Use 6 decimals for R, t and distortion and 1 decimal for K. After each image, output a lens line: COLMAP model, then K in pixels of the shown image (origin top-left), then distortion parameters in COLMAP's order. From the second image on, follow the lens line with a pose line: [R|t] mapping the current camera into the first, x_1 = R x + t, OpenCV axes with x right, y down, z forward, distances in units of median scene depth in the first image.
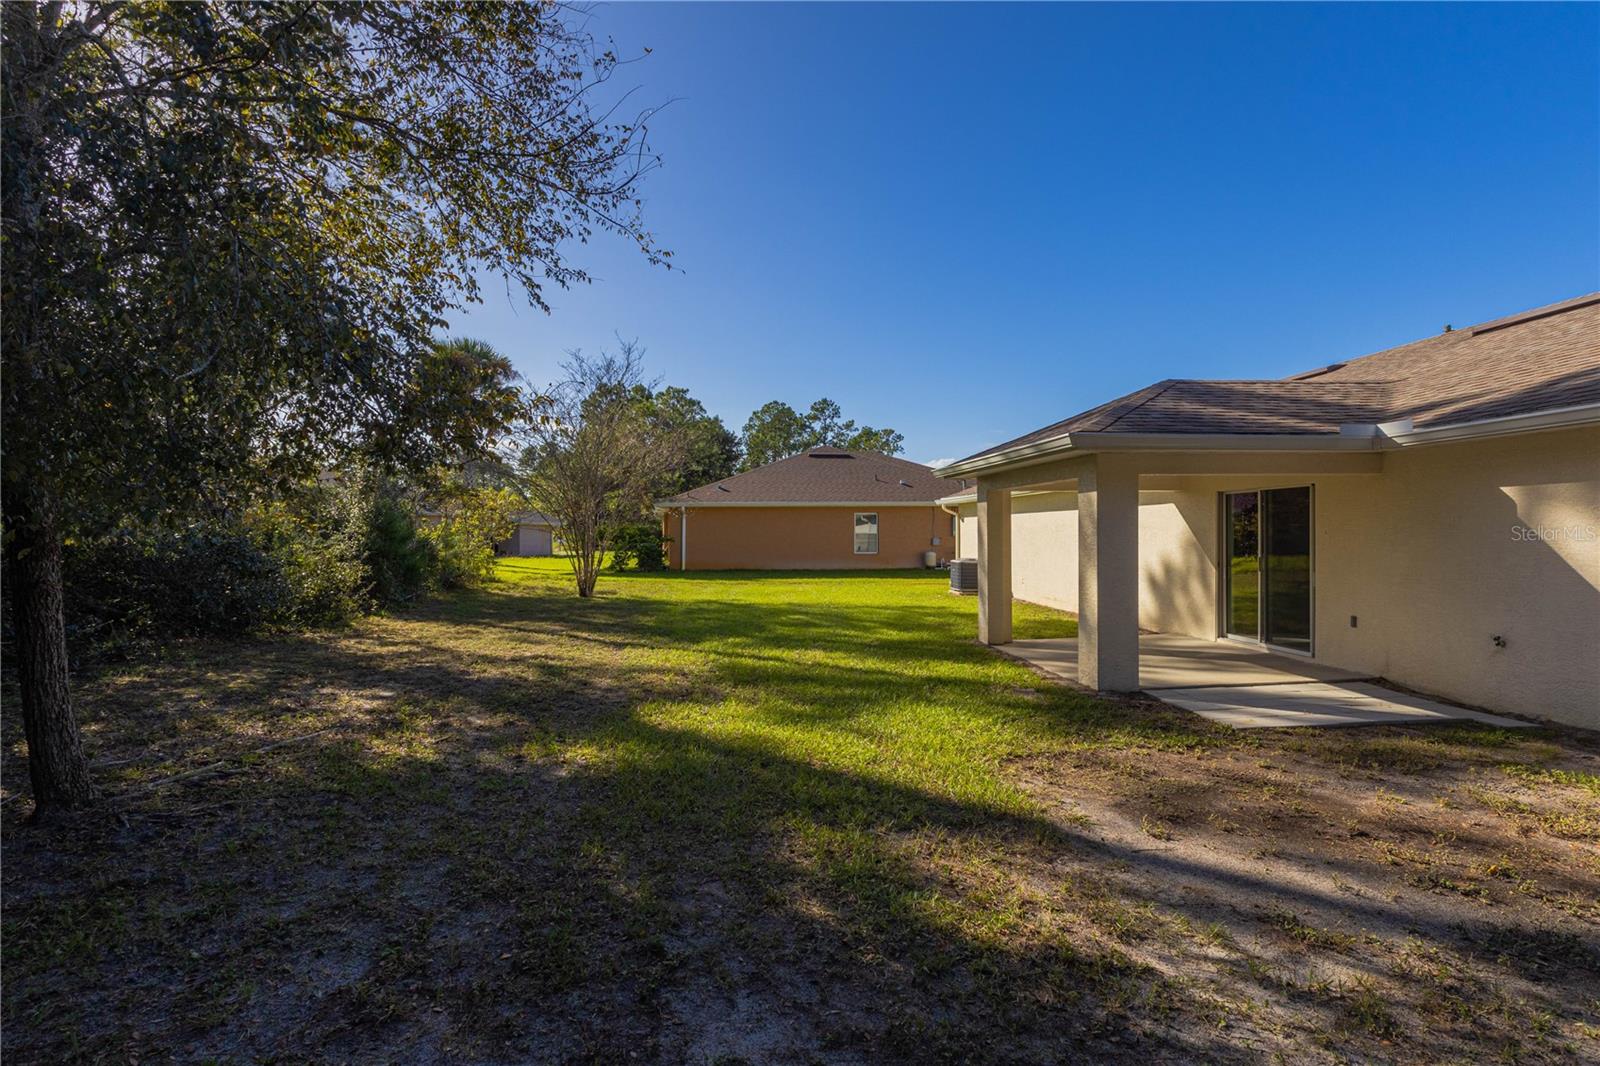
lens RADIAL K [[805.8, 0, 797.4], [0, 805.8, 534.7], [0, 0, 1]] dist [-0.001122, -0.000201]
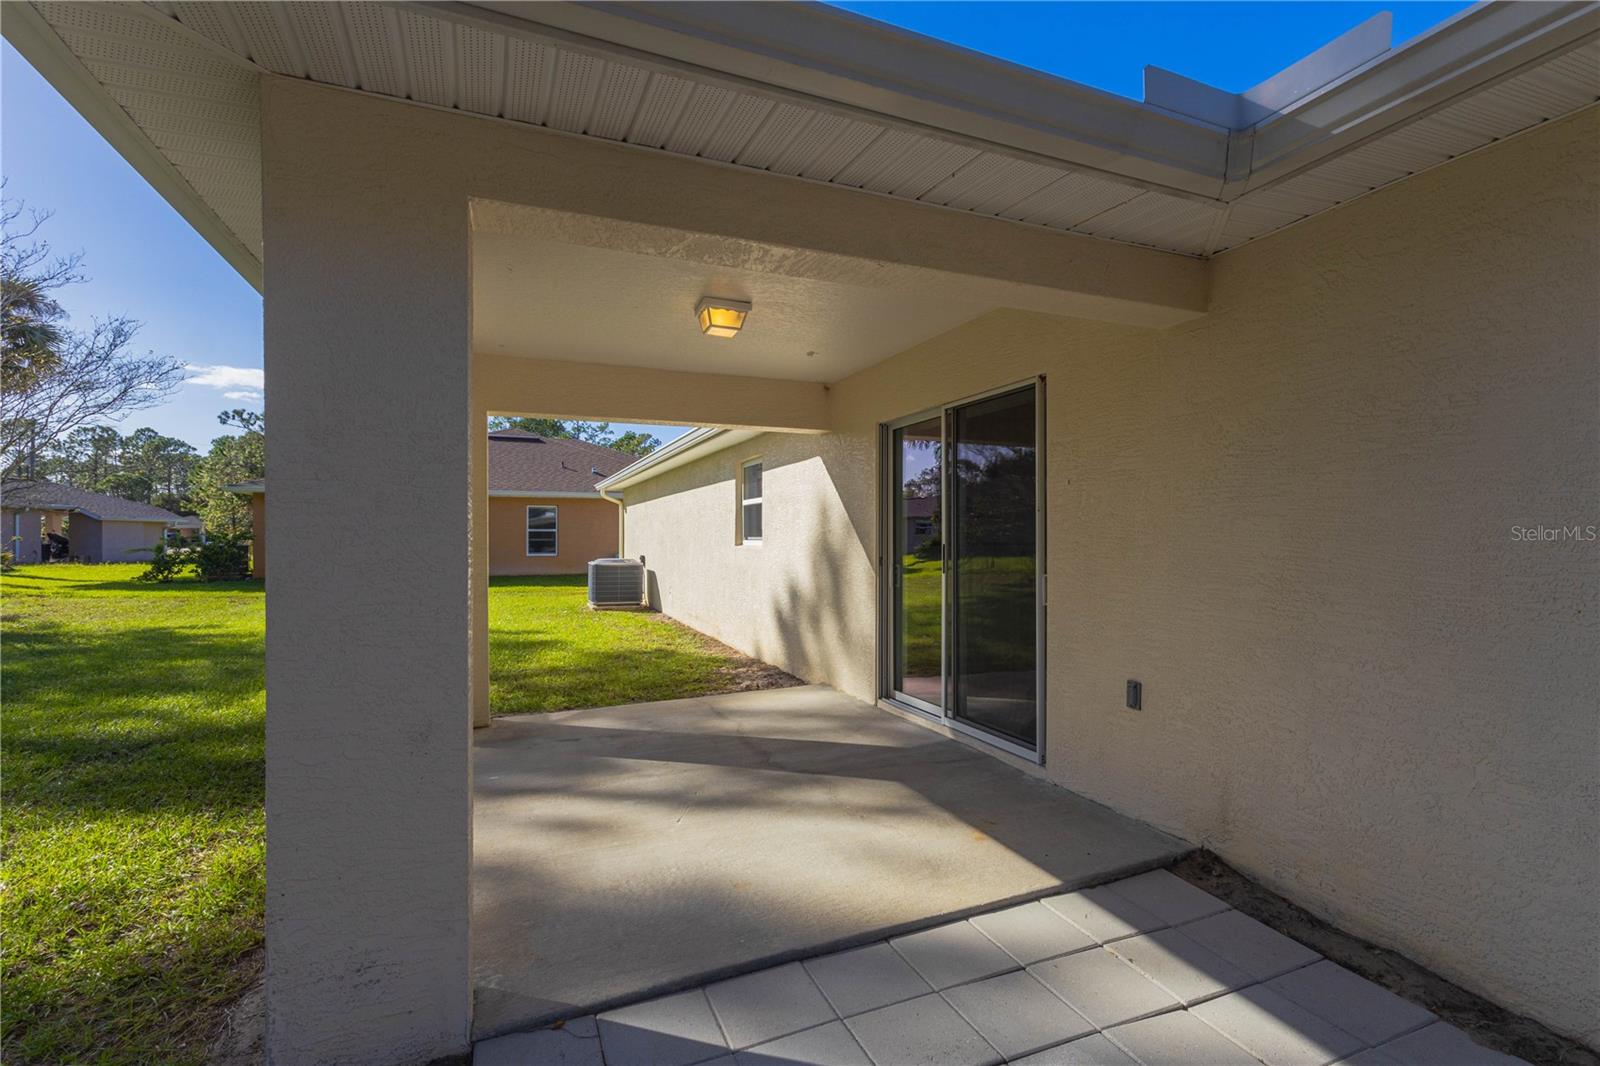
lens RADIAL K [[742.9, 0, 803.6], [0, 742.9, 536.6], [0, 0, 1]] dist [0.000936, 0.000064]
pose [[0.958867, 0.000034, 0.283856, 0.334646], [0.001583, 0.999984, -0.005466, 0.023371], [-0.283852, 0.005691, 0.958851, 0.541939]]
